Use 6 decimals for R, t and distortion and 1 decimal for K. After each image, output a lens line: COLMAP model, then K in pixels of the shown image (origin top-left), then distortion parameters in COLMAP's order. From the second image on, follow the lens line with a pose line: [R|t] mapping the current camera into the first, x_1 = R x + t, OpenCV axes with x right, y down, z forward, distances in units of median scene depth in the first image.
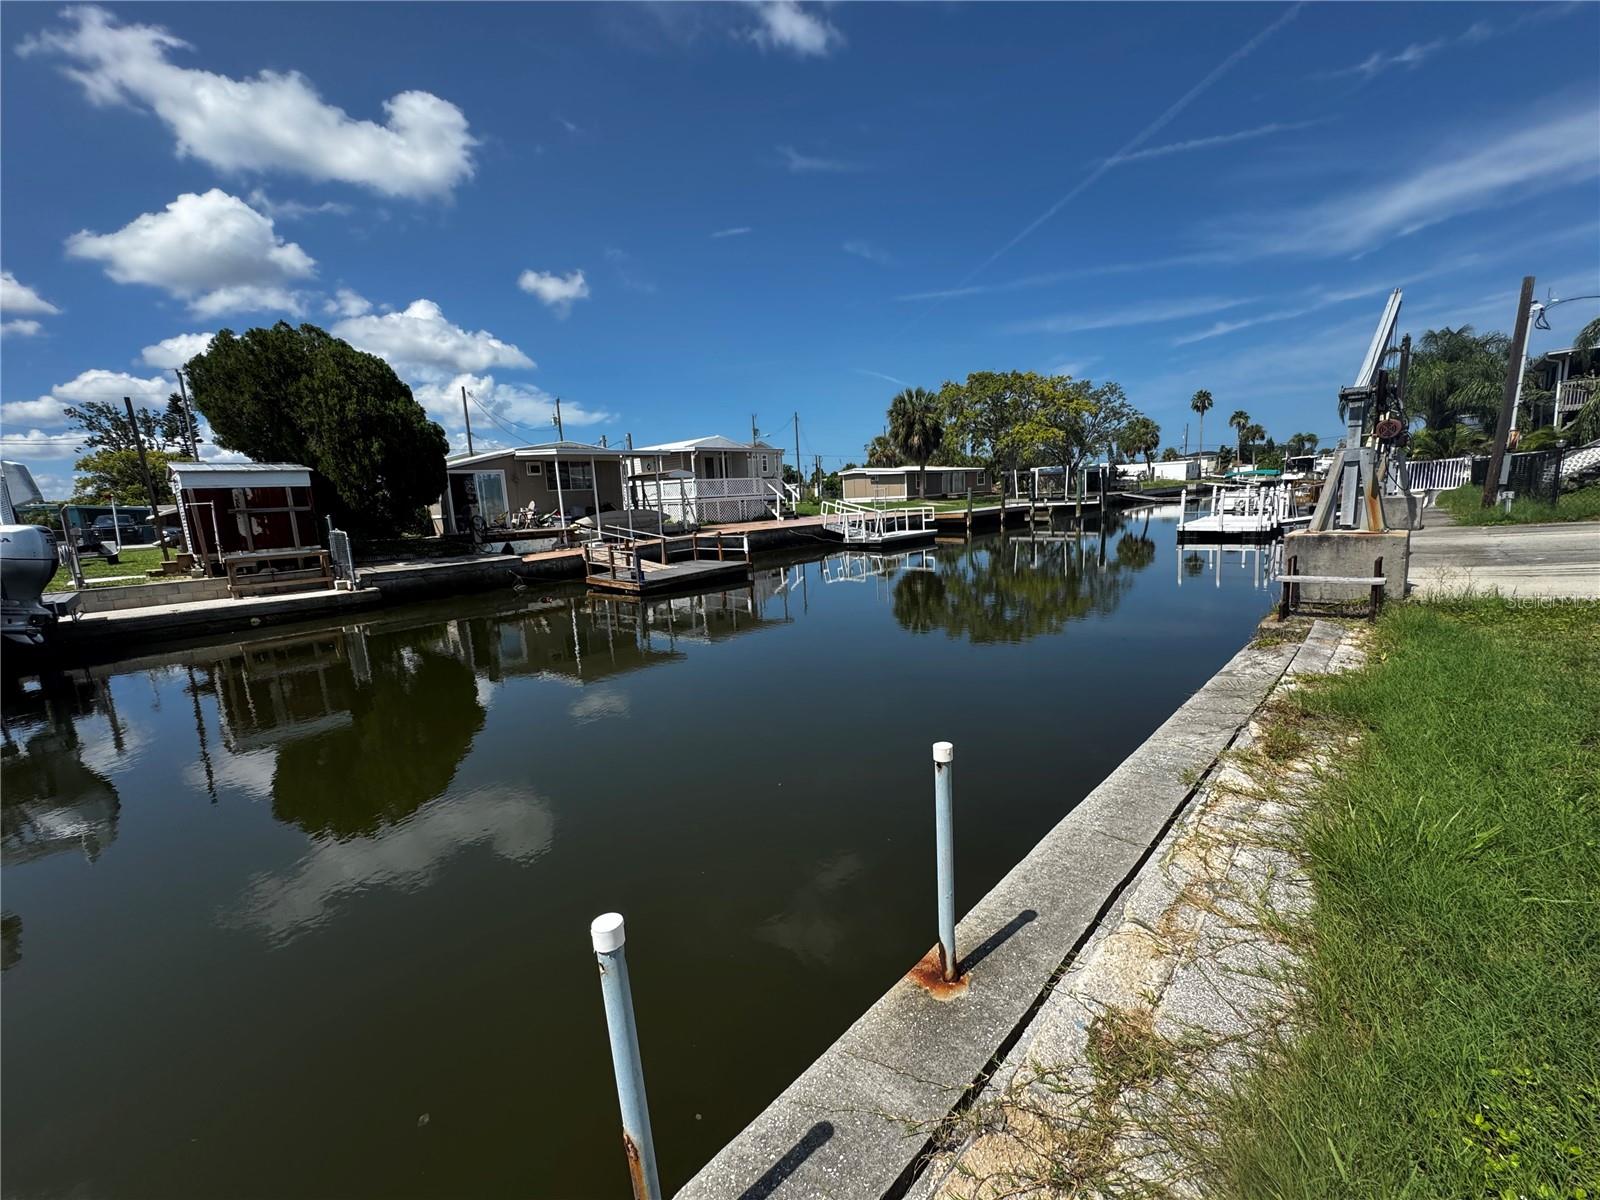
lens RADIAL K [[639.3, 0, 797.9], [0, 639.3, 612.9], [0, 0, 1]] dist [0.007406, -0.000321]
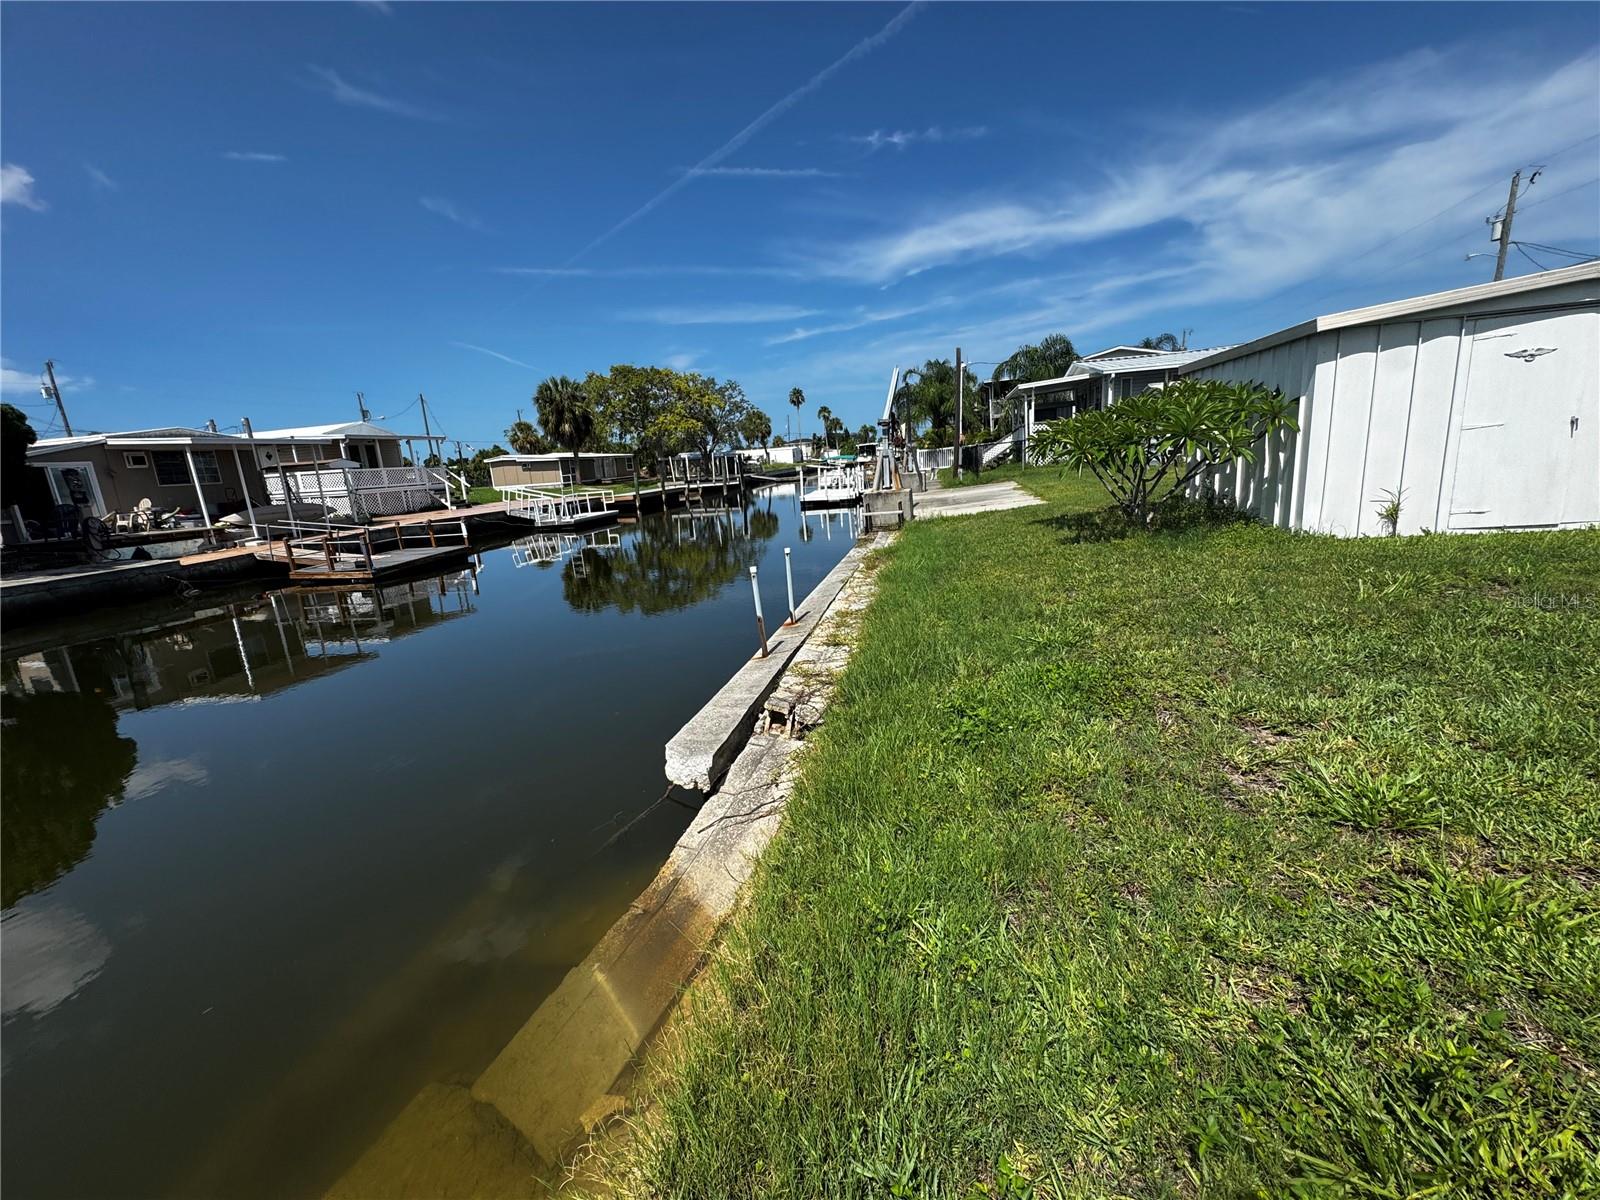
lens RADIAL K [[648.2, 0, 793.7], [0, 648.2, 602.7], [0, 0, 1]] dist [-0.016741, 0.014427]
pose [[0.857658, -0.120268, 0.499958, -0.073625], [0.117841, 0.992359, 0.036566, 0.018564], [-0.500536, 0.027554, 0.865277, -0.097119]]
